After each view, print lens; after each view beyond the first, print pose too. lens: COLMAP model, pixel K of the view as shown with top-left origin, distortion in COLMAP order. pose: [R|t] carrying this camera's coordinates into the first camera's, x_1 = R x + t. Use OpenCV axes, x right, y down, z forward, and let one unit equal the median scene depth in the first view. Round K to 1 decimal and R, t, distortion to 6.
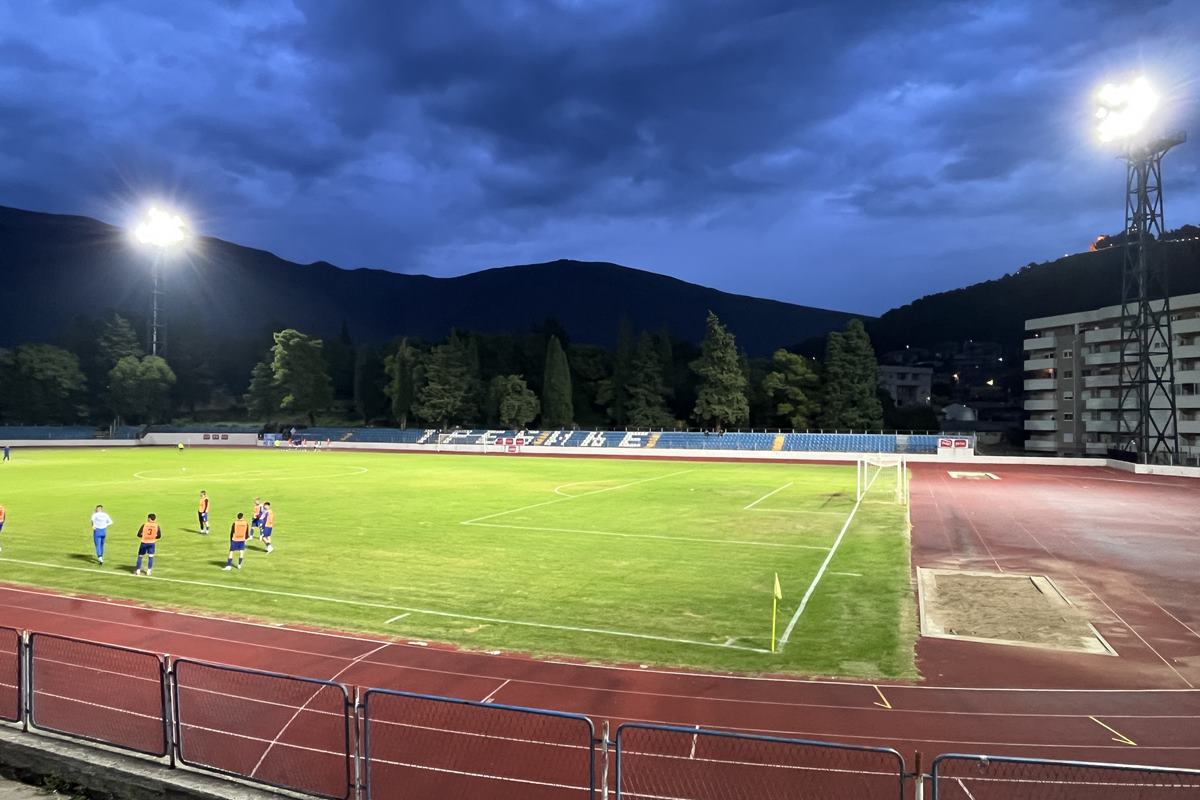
lens RADIAL K [[754.3, 0, 598.7], [0, 754.3, 402.6], [0, 0, 1]] dist [-0.004567, -0.002975]
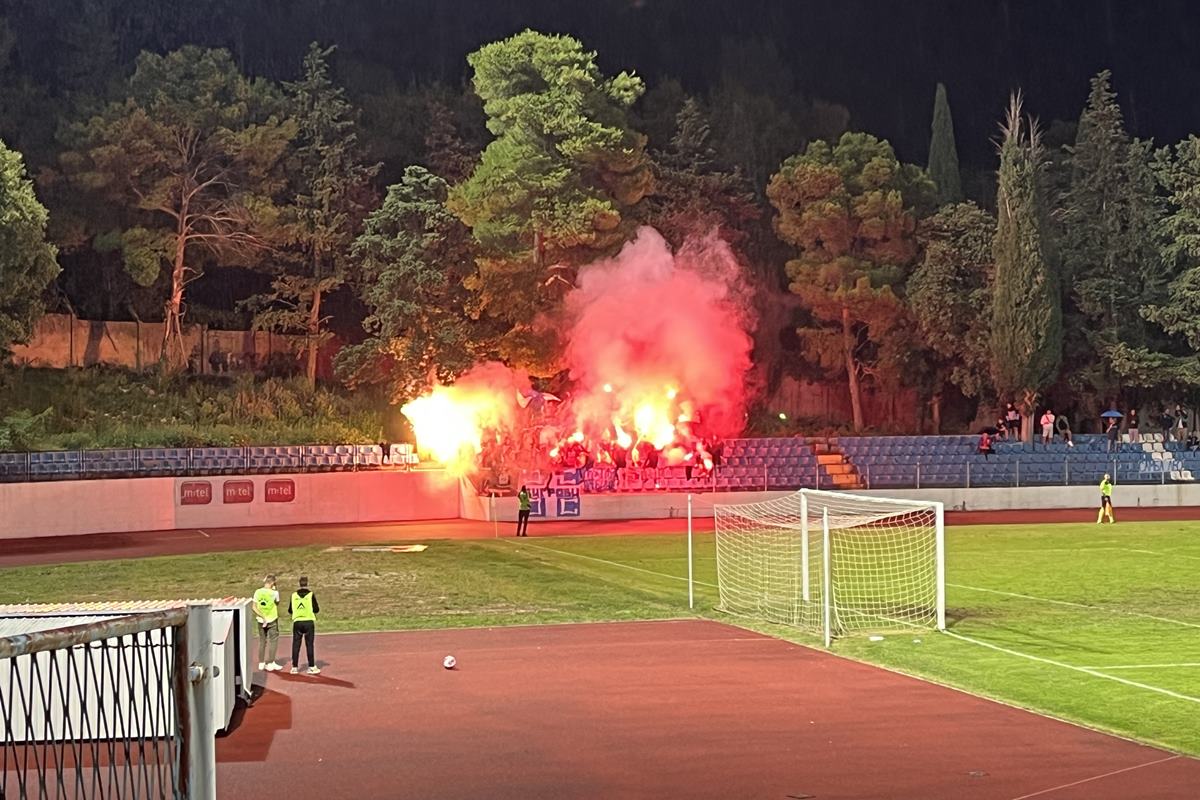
lens RADIAL K [[2387.6, 0, 610.2], [0, 2387.6, 402.4], [0, 0, 1]] dist [0.167141, 0.024351]
pose [[0.793211, -0.014076, 0.608784, -1.089407], [0.001179, 0.999766, 0.021580, 0.004995], [-0.608946, -0.016399, 0.793042, 0.476423]]
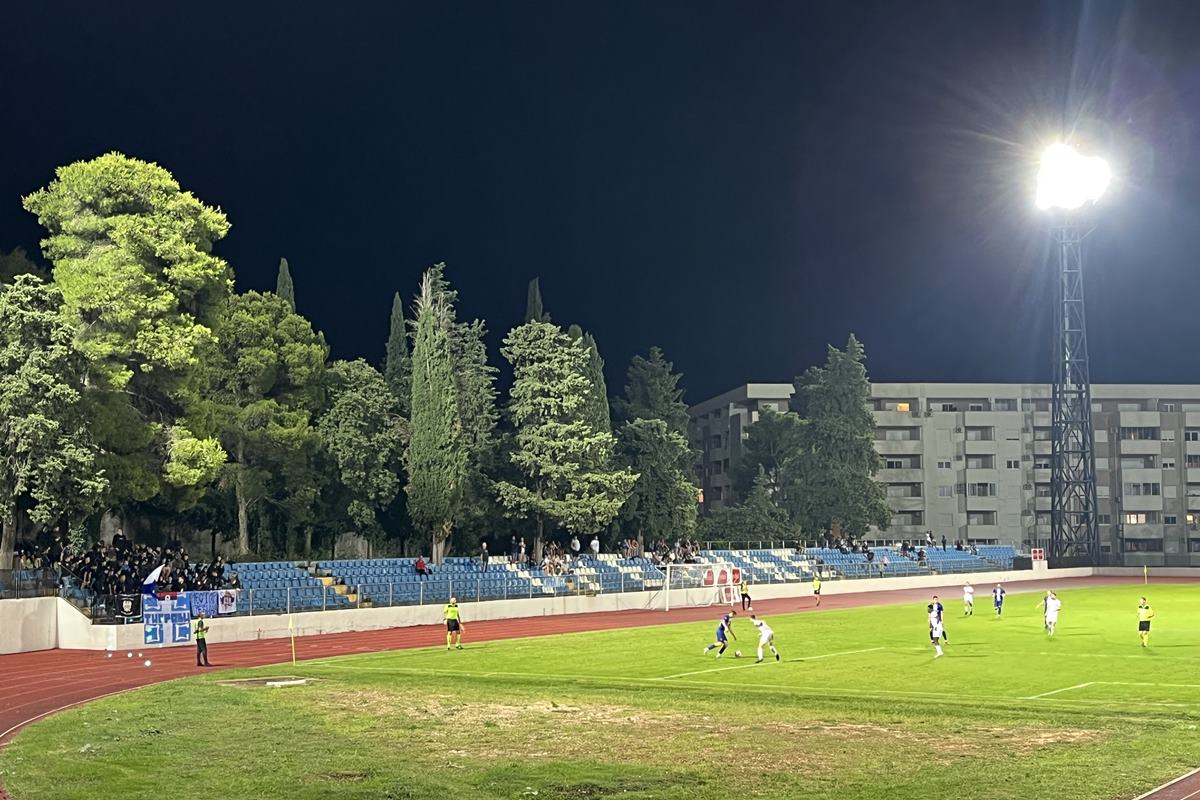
lens RADIAL K [[1695.0, 0, 600.0], [0, 1695.0, 400.0], [0, 0, 1]] dist [0.084236, -0.102822]
pose [[0.191736, 0.070747, 0.978893, -1.153456], [-0.013285, 0.997494, -0.069489, 0.020255], [-0.981357, 0.000319, 0.192195, 0.943008]]
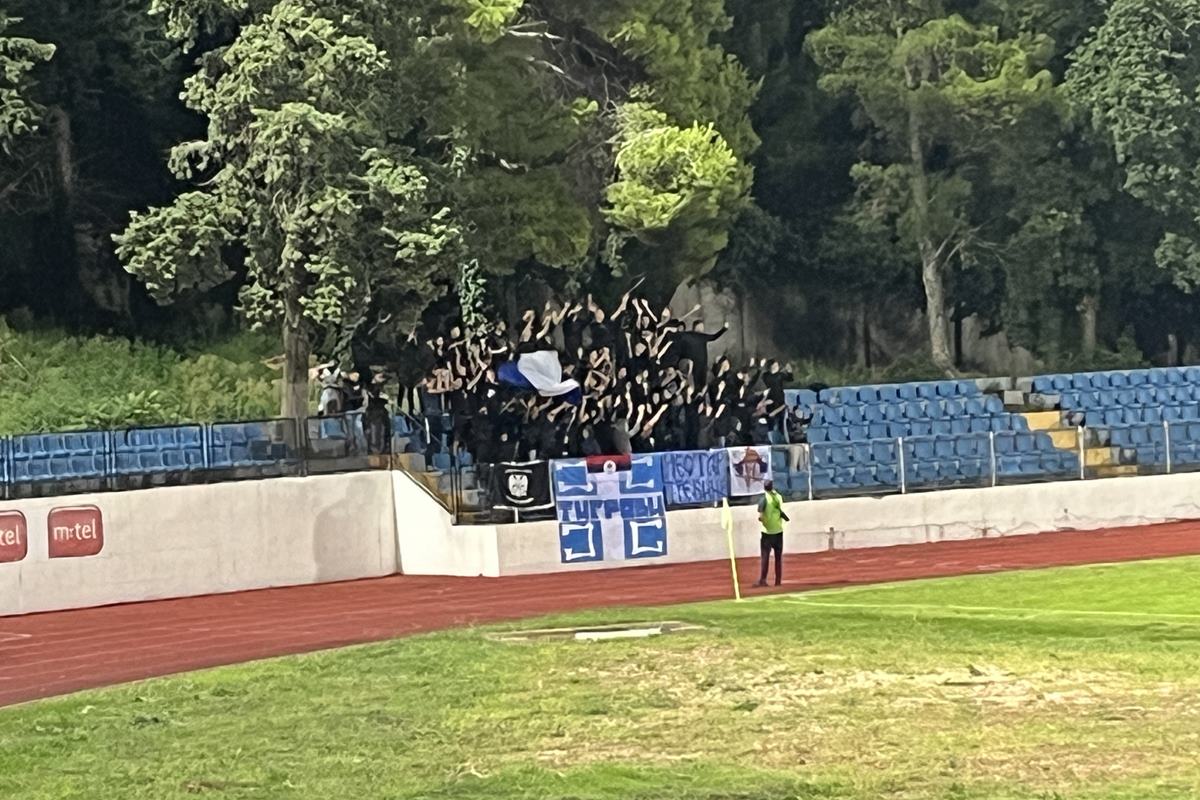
lens RADIAL K [[4311.3, 0, 600.0], [0, 4311.3, 400.0], [0, 0, 1]] dist [0.204486, 0.127241]
pose [[0.580648, -0.043973, 0.812966, -1.182355], [0.035619, 0.998956, 0.028593, 0.017832], [-0.813375, 0.012355, 0.581608, 0.772937]]
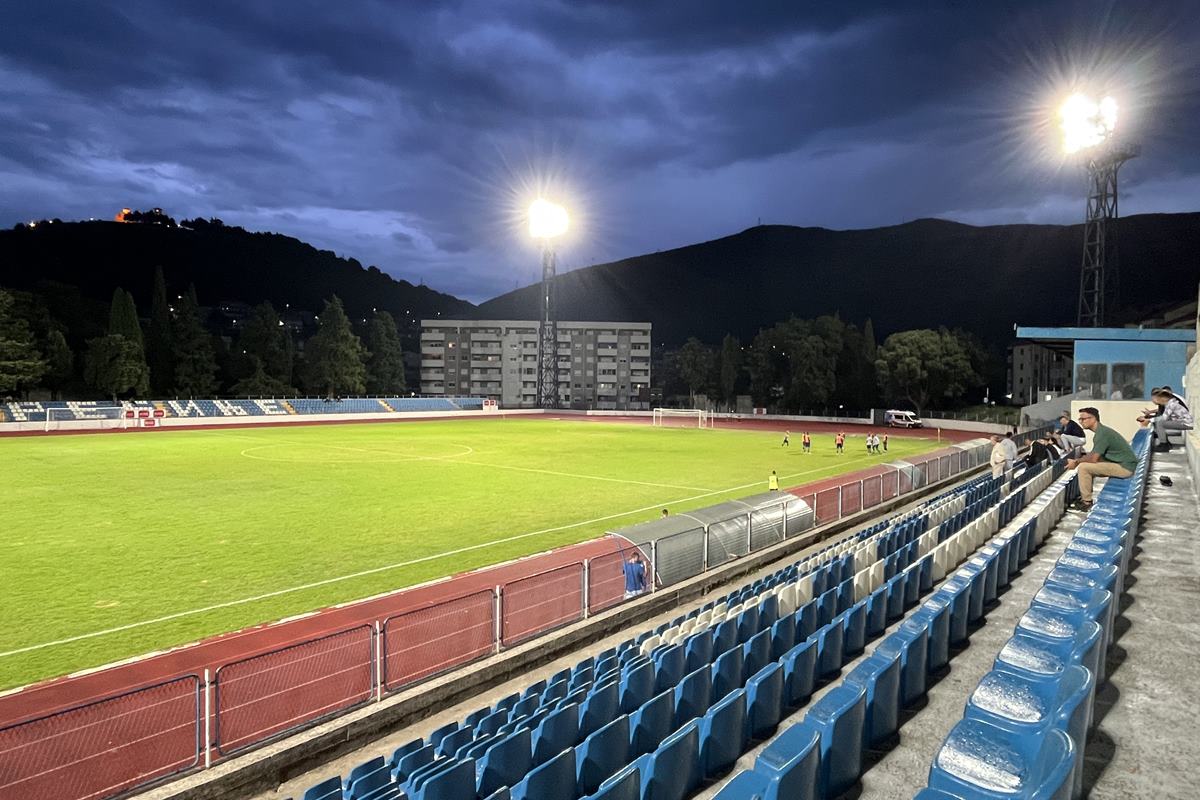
lens RADIAL K [[716.5, 0, 597.2], [0, 716.5, 401.8], [0, 0, 1]] dist [-0.002976, -0.002631]
pose [[0.274991, -0.024251, 0.961141, -0.810013], [-0.031801, 0.998905, 0.034302, -0.007241], [-0.960921, -0.039998, 0.273919, 0.301277]]
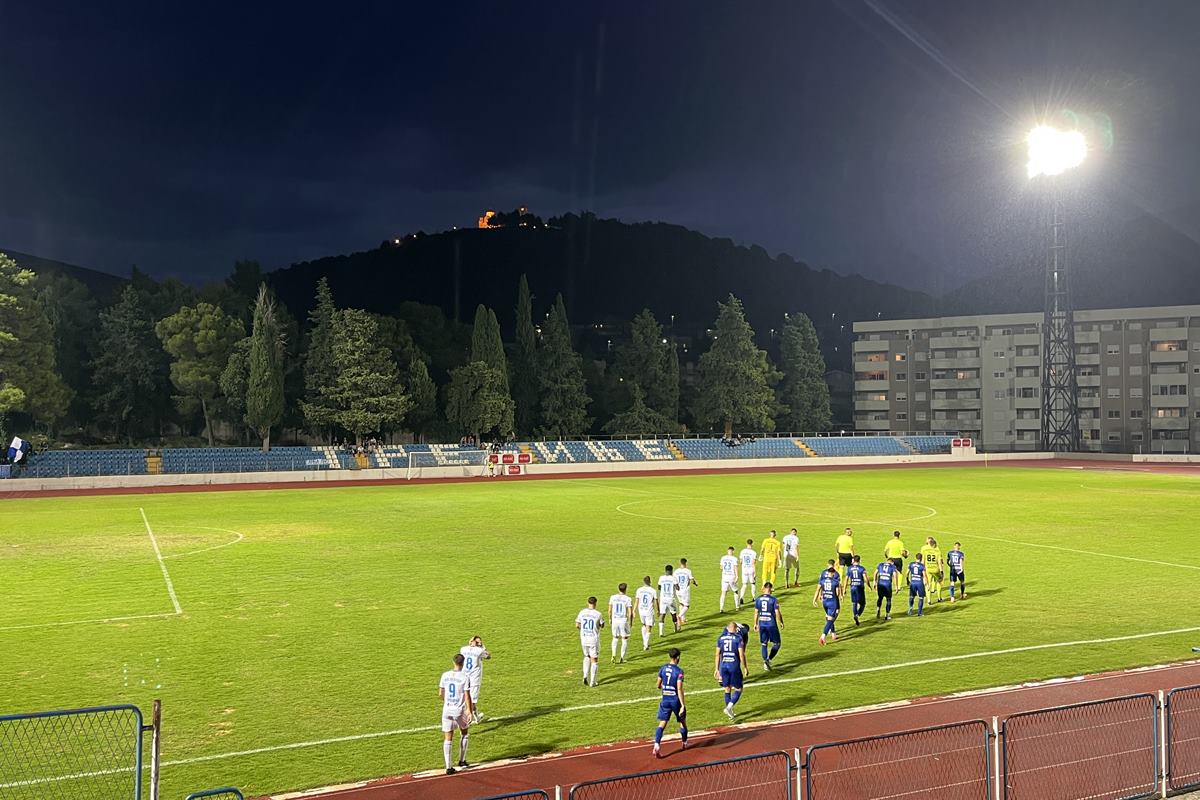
lens RADIAL K [[1040.1, 0, 601.7], [0, 1040.1, 412.2], [0, 0, 1]] dist [0.076373, -0.100184]
pose [[0.686397, -0.005009, 0.727210, -0.799452], [-0.003563, 0.999941, 0.010250, -0.001346], [-0.727218, -0.009626, 0.686339, 0.307819]]
